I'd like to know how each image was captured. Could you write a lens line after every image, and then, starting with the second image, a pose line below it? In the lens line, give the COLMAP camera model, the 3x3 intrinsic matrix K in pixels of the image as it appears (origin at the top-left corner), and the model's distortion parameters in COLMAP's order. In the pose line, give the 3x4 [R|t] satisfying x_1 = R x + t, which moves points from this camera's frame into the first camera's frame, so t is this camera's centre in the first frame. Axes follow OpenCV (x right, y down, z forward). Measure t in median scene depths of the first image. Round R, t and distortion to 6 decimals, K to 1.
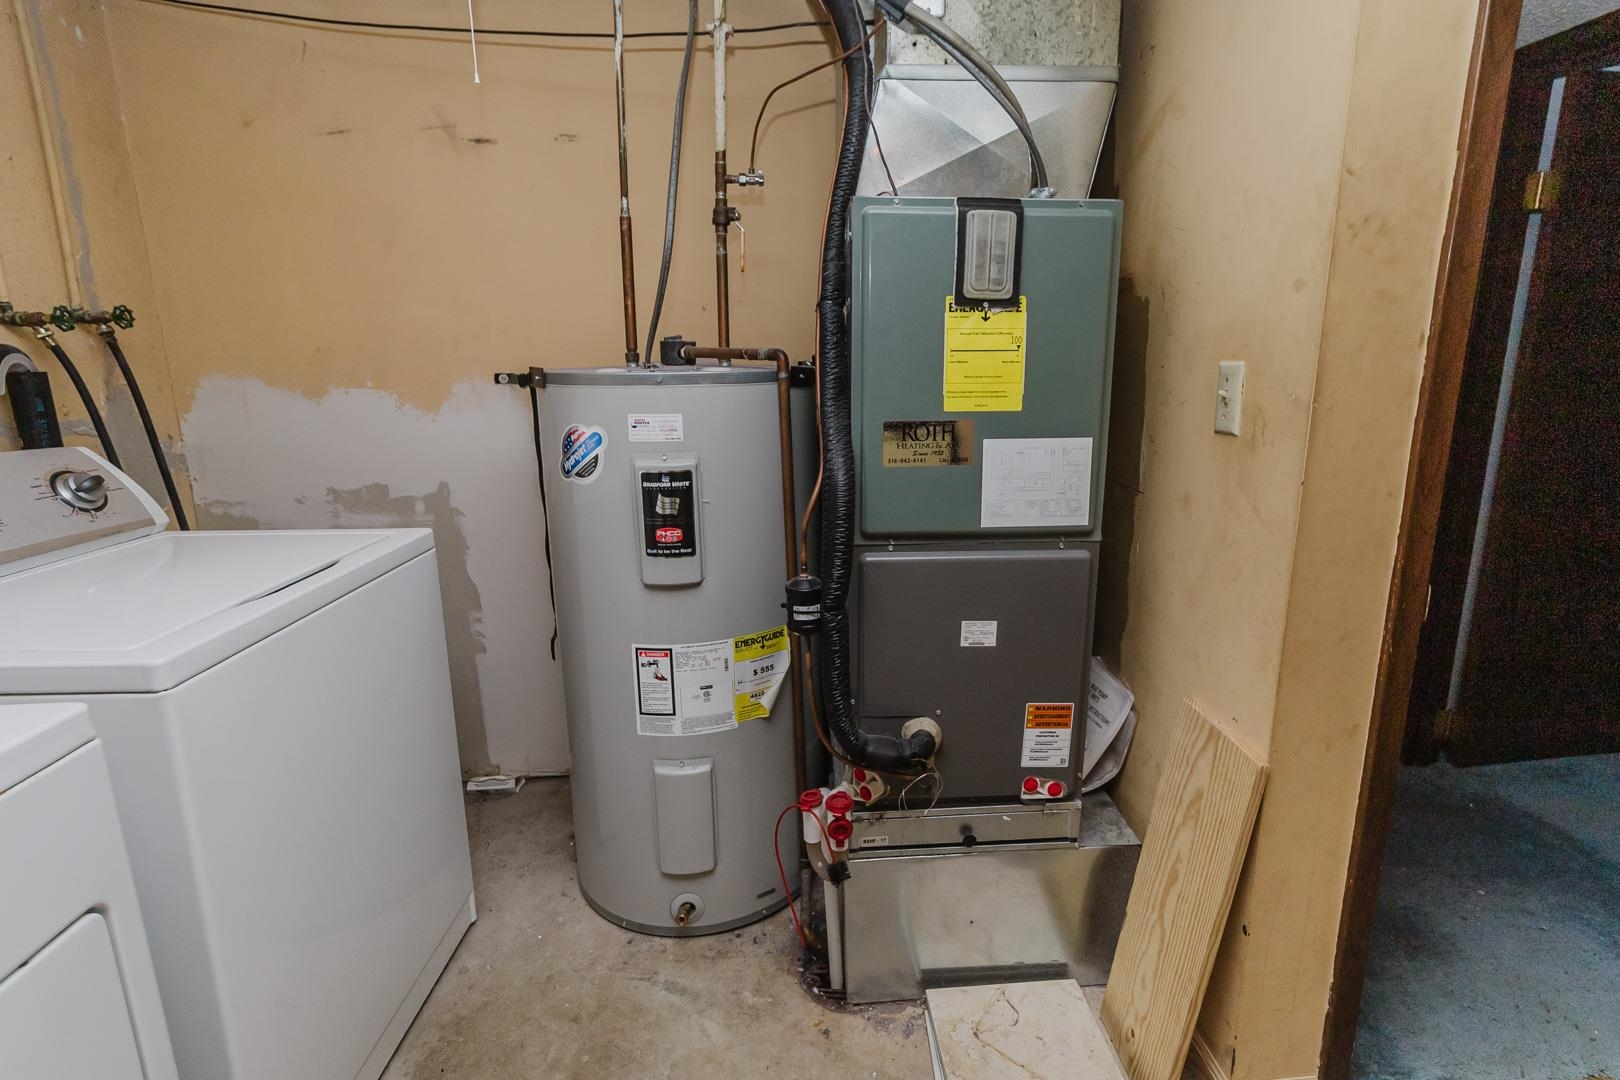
lens RADIAL K [[739.2, 0, 788.2], [0, 739.2, 506.5], [0, 0, 1]] dist [0.000194, -0.000312]
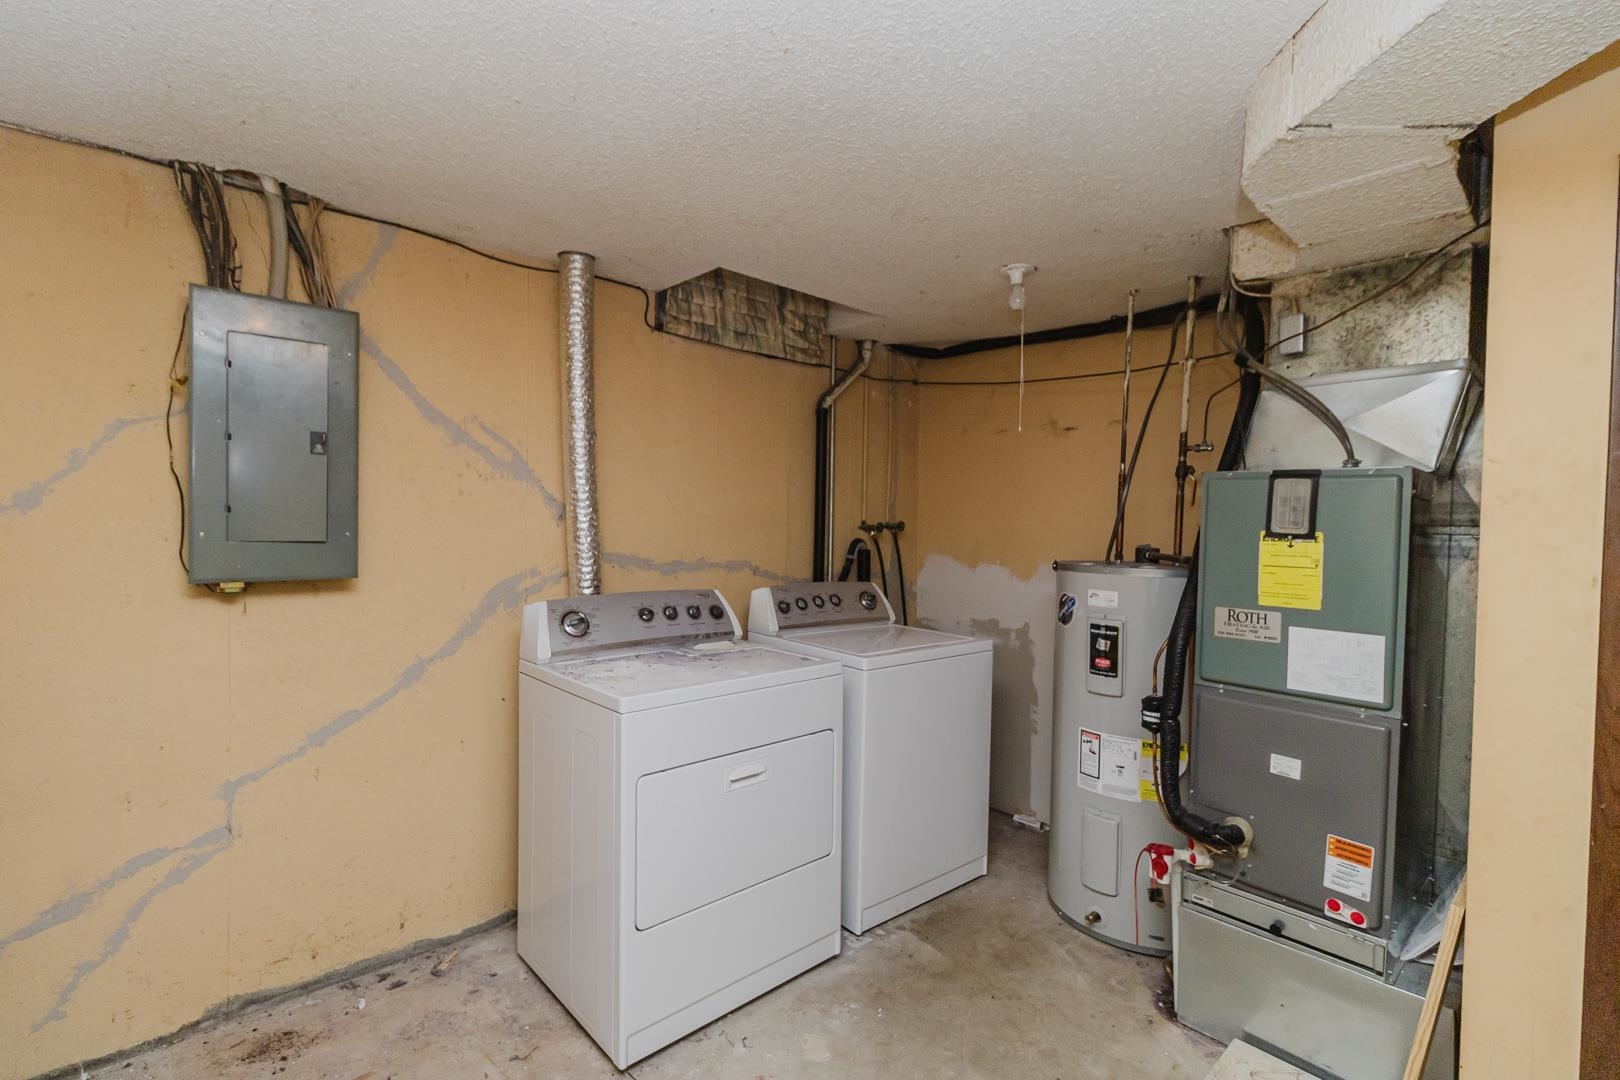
lens RADIAL K [[739.2, 0, 811.4], [0, 739.2, 532.7], [0, 0, 1]] dist [0.000194, -0.000312]
pose [[0.611792, 0.027366, -0.790545, 0.752487], [-0.185442, 0.976512, -0.109708, 0.057093], [0.768974, 0.213719, 0.602497, -0.580205]]
